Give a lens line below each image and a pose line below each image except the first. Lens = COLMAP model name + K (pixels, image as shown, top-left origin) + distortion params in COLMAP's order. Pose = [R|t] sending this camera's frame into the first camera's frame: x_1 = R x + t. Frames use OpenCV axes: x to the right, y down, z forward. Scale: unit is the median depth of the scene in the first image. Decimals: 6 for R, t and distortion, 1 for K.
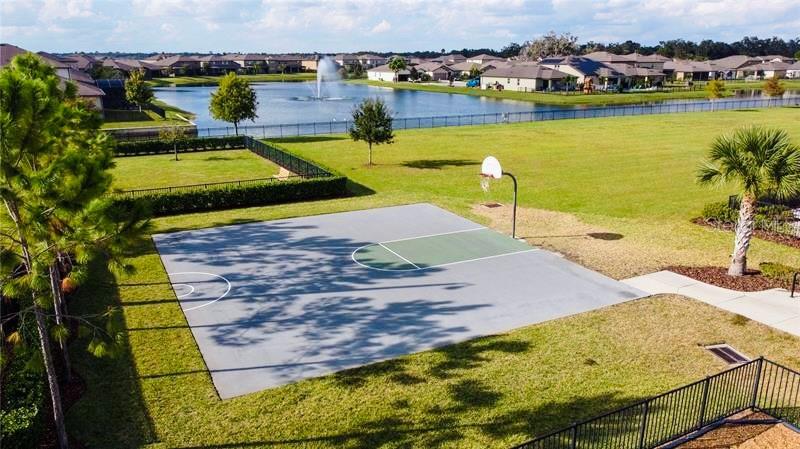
lens RADIAL K [[599.9, 0, 400.1], [0, 599.9, 226.1], [0, 0, 1]] dist [-0.002859, -0.002591]
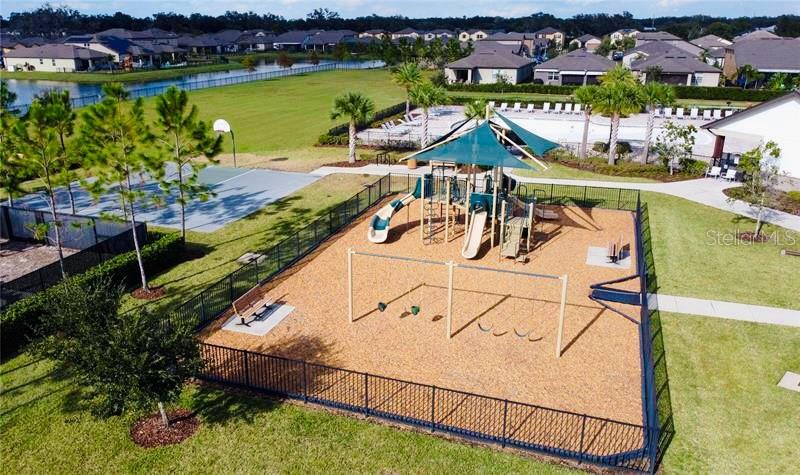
lens RADIAL K [[616.4, 0, 399.4], [0, 616.4, 237.1], [0, 0, 1]] dist [0.003344, 0.004724]
pose [[0.715264, -0.222186, 0.662593, -0.131687], [0.186256, 0.974428, 0.125692, 0.015345], [-0.673577, 0.033509, 0.738357, -0.113791]]
